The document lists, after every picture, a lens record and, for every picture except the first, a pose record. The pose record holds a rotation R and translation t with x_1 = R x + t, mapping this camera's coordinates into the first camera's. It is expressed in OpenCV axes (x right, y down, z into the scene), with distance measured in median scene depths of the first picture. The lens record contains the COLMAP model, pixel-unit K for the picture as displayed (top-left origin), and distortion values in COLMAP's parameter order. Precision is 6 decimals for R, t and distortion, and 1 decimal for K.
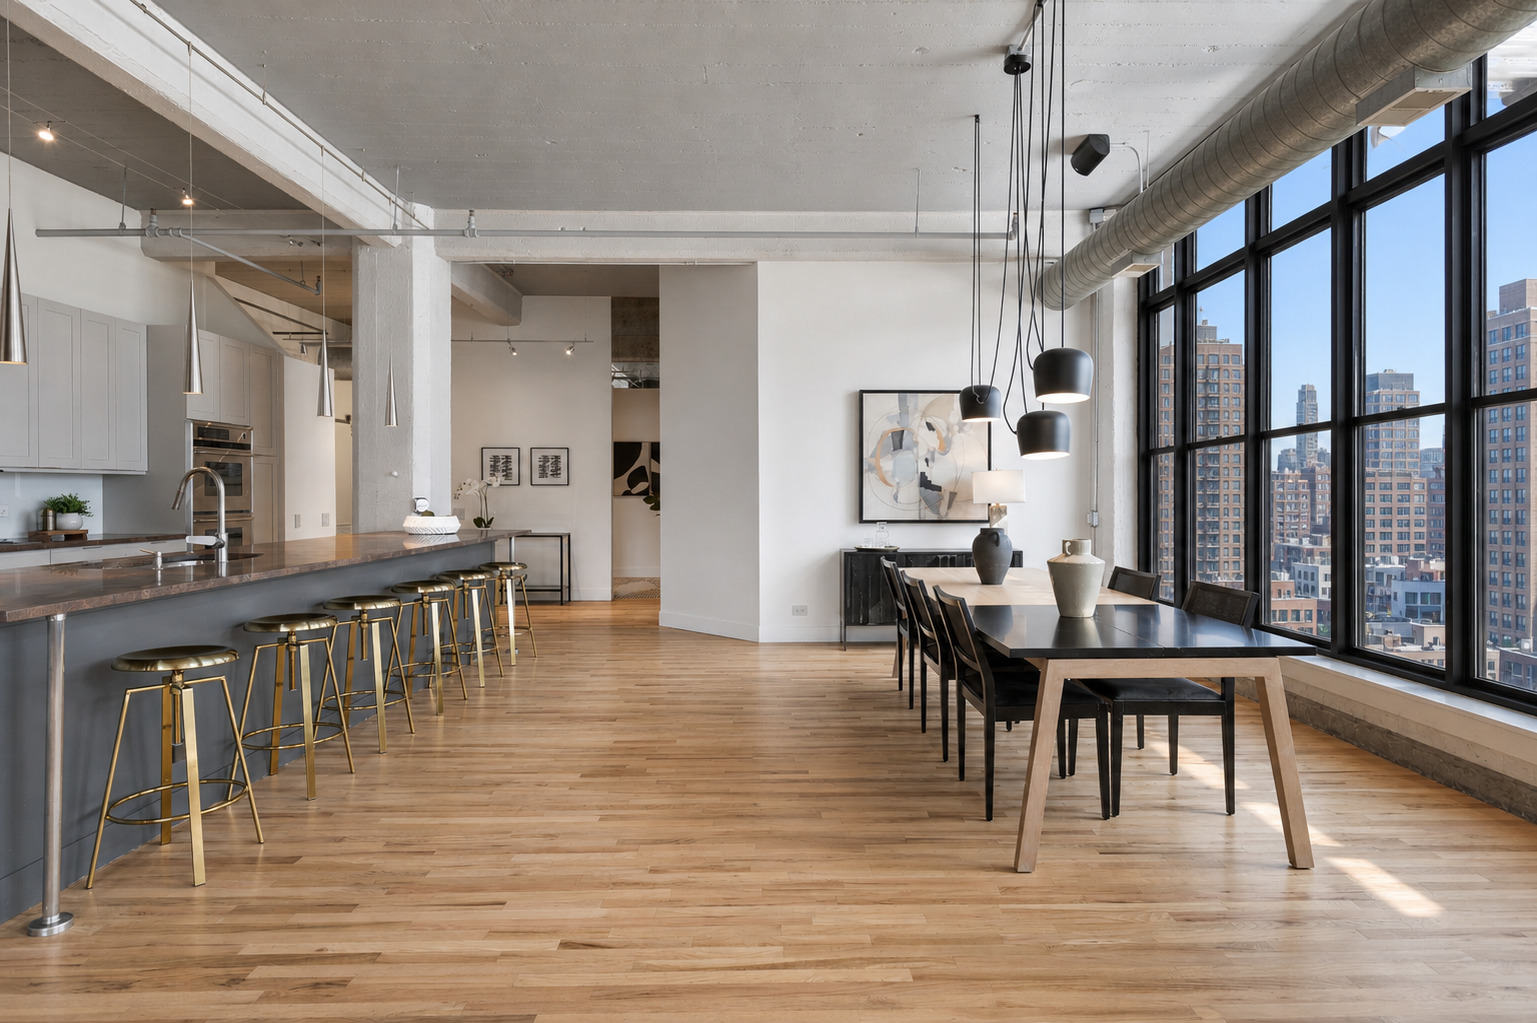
lens RADIAL K [[857.6, 0, 761.5], [0, 857.6, 501.6], [0, 0, 1]] dist [-0.004868, 0.001423]
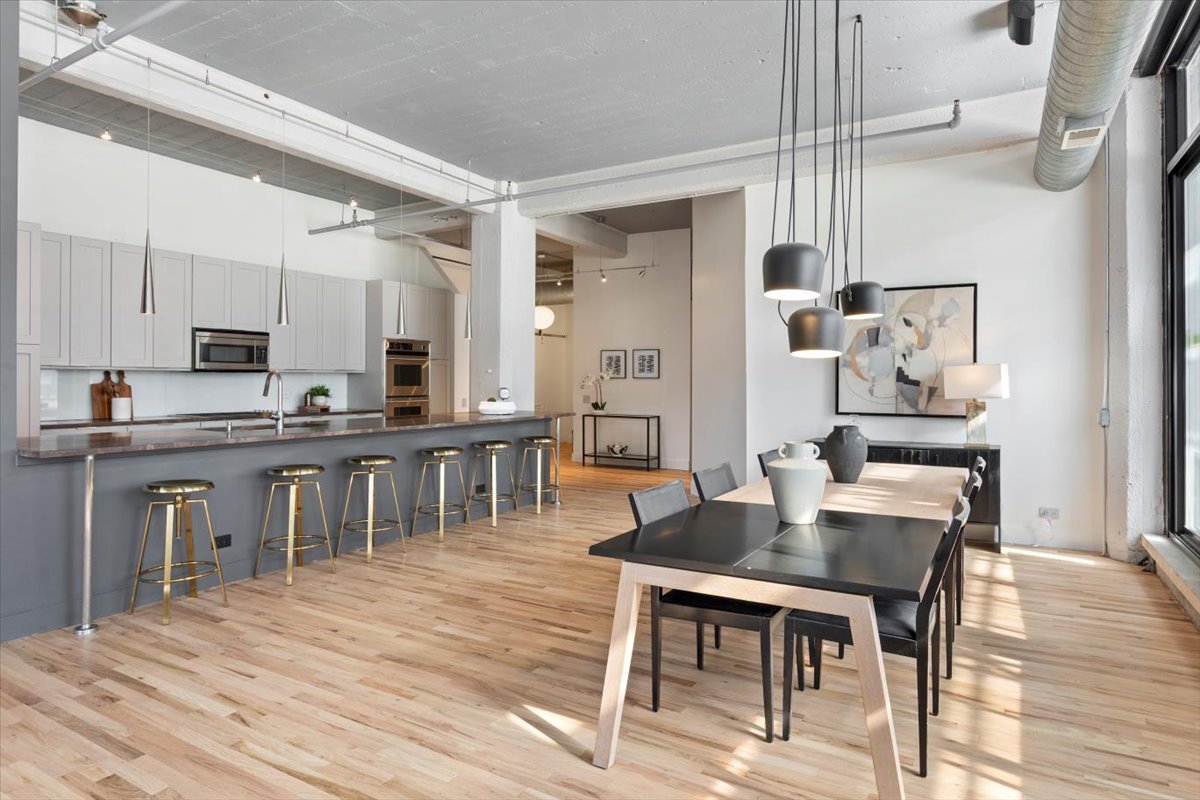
lens RADIAL K [[669.6, 0, 585.3], [0, 669.6, 378.4], [0, 0, 1]] dist [-0.004868, 0.001423]
pose [[0.854931, 0.000803, -0.518741, 0.282177], [-0.008684, 0.999881, -0.012765, -0.007276], [0.518669, 0.015418, 0.854836, 0.123223]]
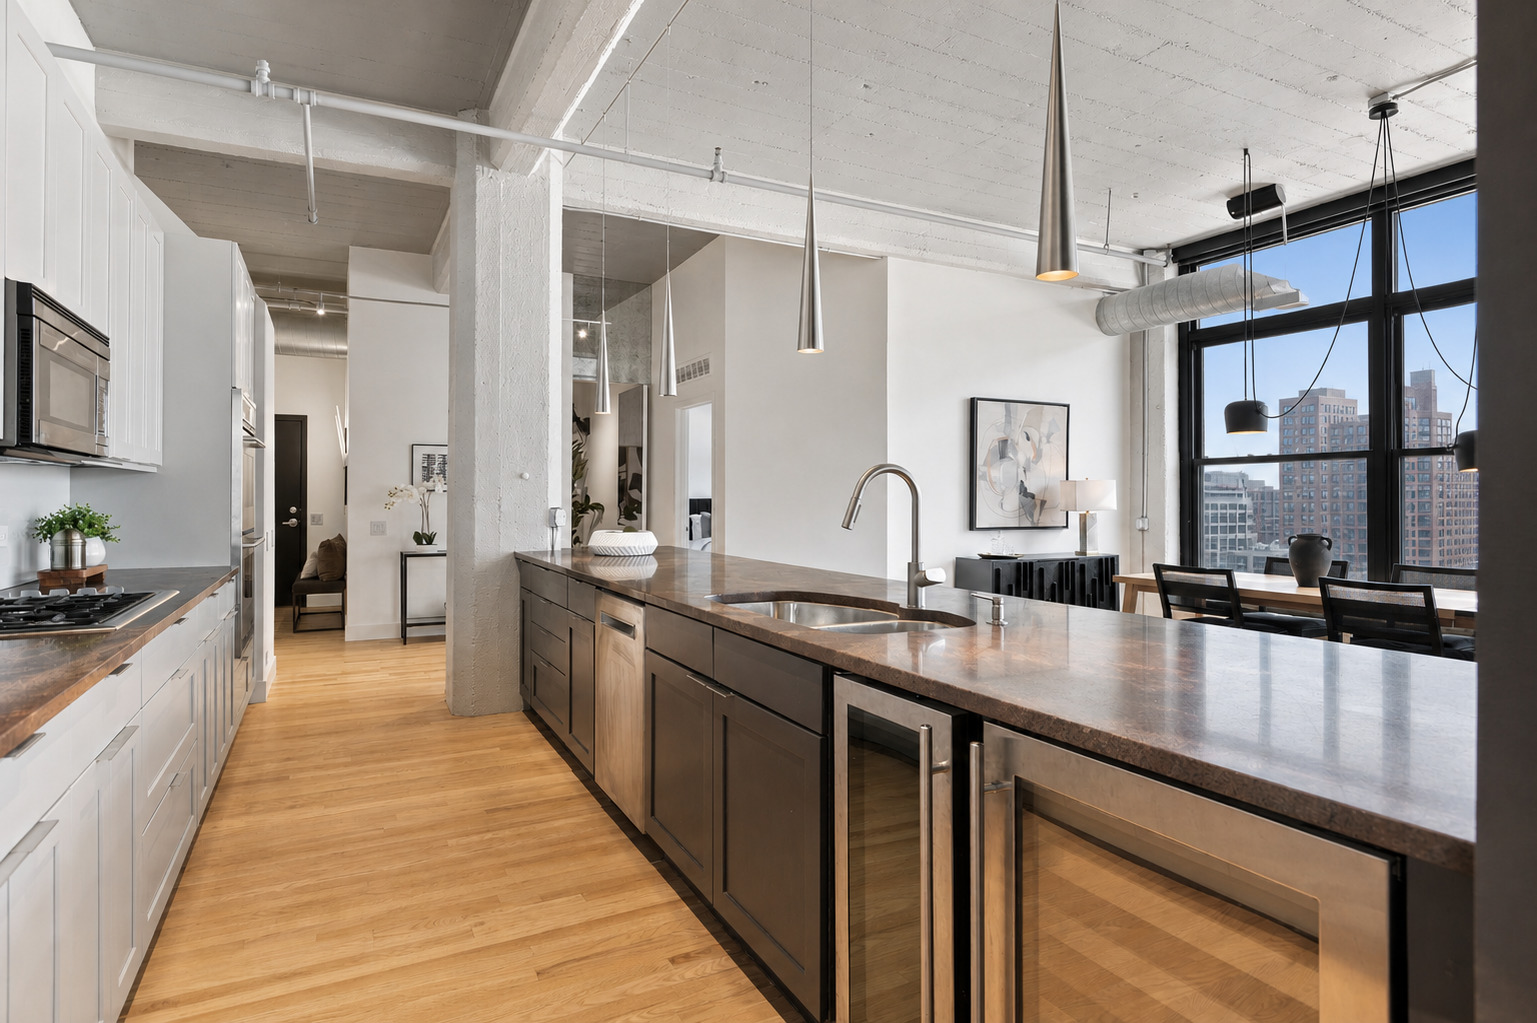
lens RADIAL K [[857.6, 0, 728.5], [0, 857.6, 510.2], [0, 0, 1]] dist [-0.004868, 0.001423]
pose [[0.899254, -0.005261, 0.437395, -0.580718], [0.005033, 0.999986, 0.001680, -0.001923], [-0.437398, 0.000691, 0.899268, 0.227972]]
